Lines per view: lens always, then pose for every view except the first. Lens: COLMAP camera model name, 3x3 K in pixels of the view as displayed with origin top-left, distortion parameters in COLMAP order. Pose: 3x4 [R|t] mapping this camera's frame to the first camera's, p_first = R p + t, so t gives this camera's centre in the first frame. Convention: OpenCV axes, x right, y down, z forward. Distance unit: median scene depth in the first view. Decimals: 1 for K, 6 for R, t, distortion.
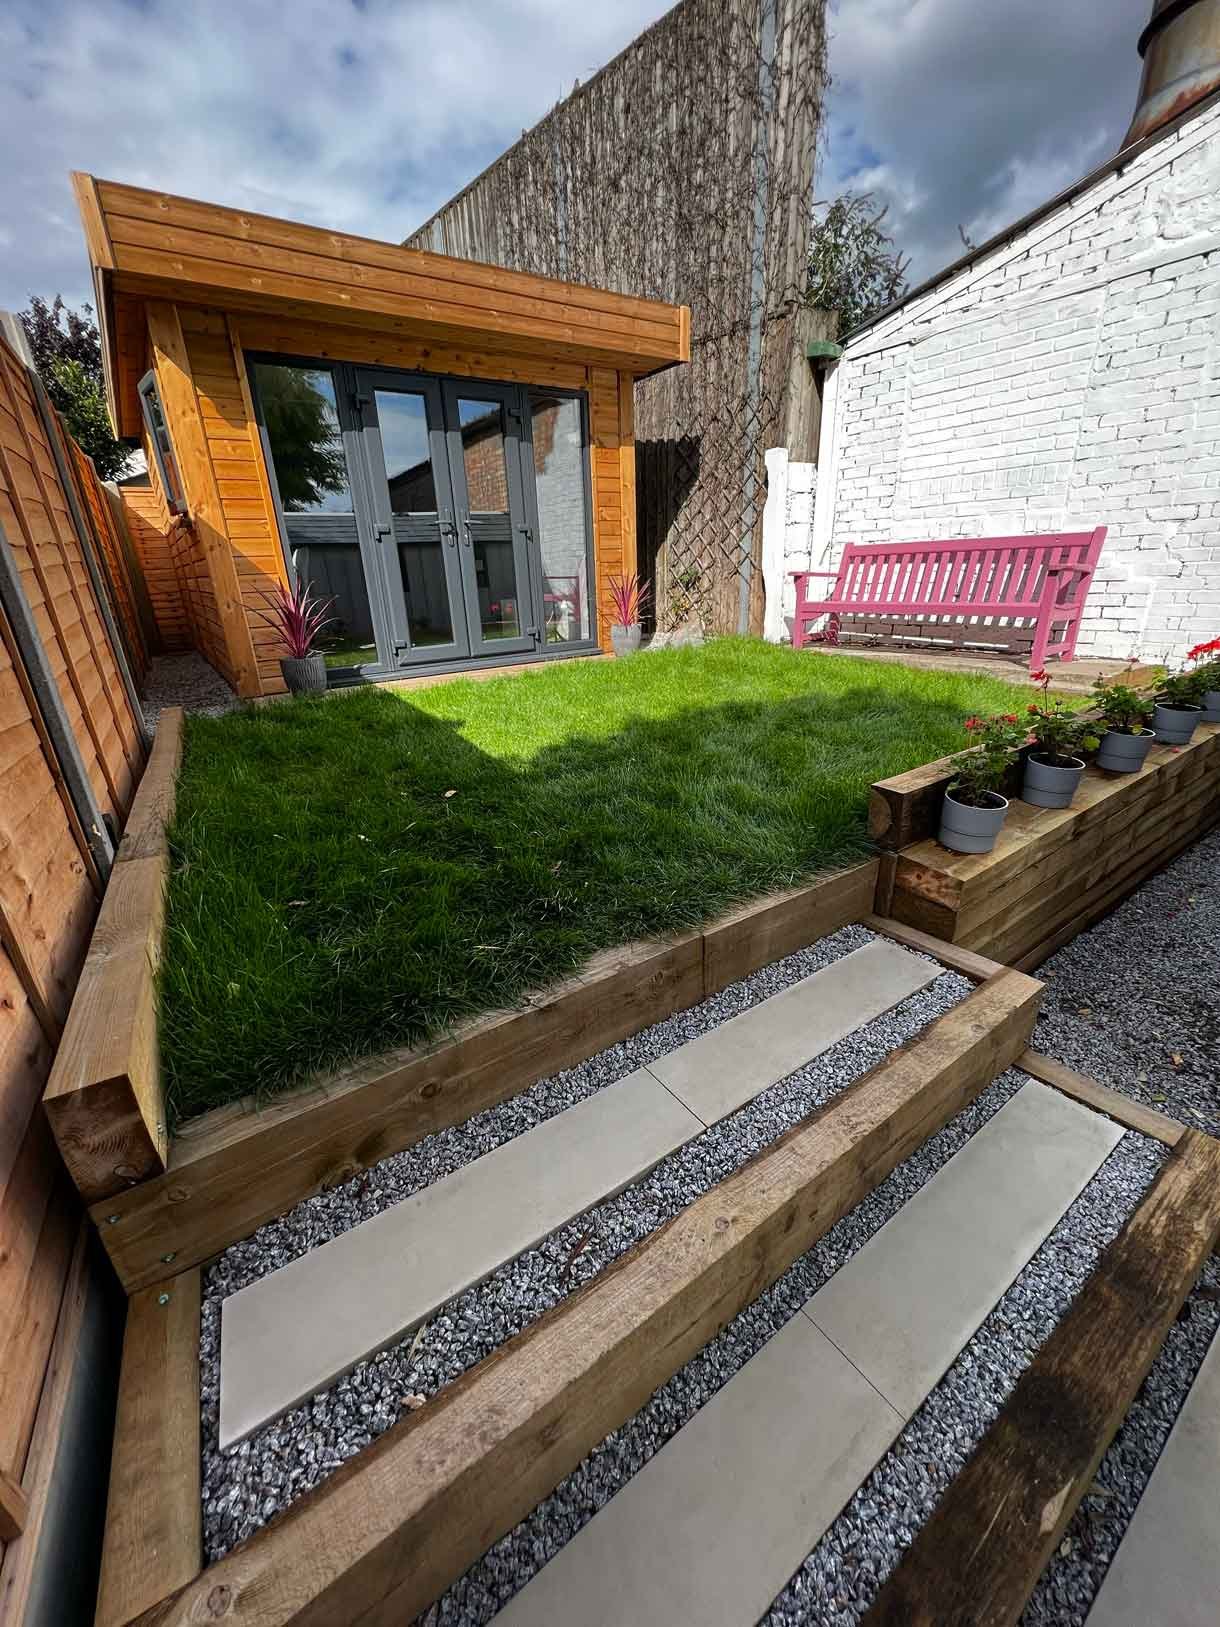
lens RADIAL K [[656.6, 0, 611.2], [0, 656.6, 816.5], [0, 0, 1]] dist [0.001674, -0.000056]
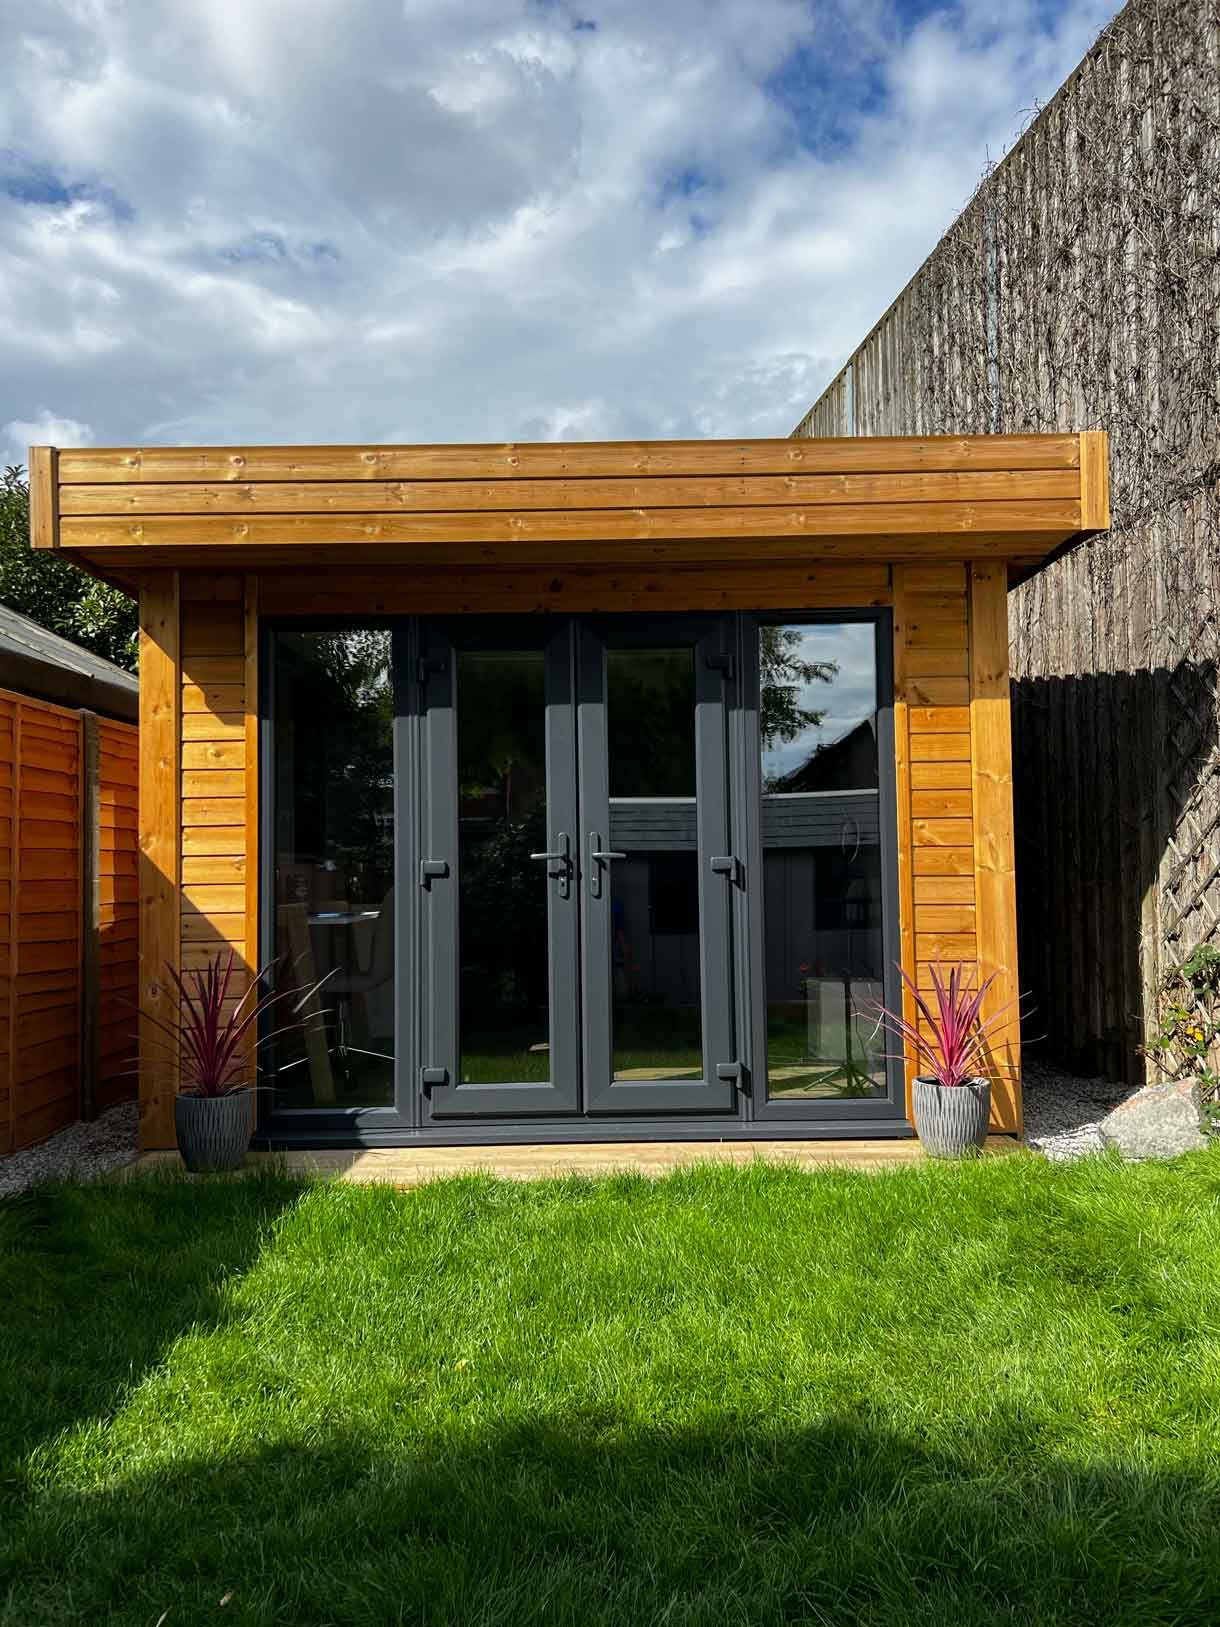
lens RADIAL K [[1236.4, 0, 610.0], [0, 1236.4, 813.5], [0, 0, 1]] dist [0.067214, -0.082768]
pose [[0.824573, -0.000462, -0.565756, 0.292960], [-0.218054, 0.922481, -0.318561, -0.150425], [0.522046, 0.386041, 0.760552, 0.224464]]
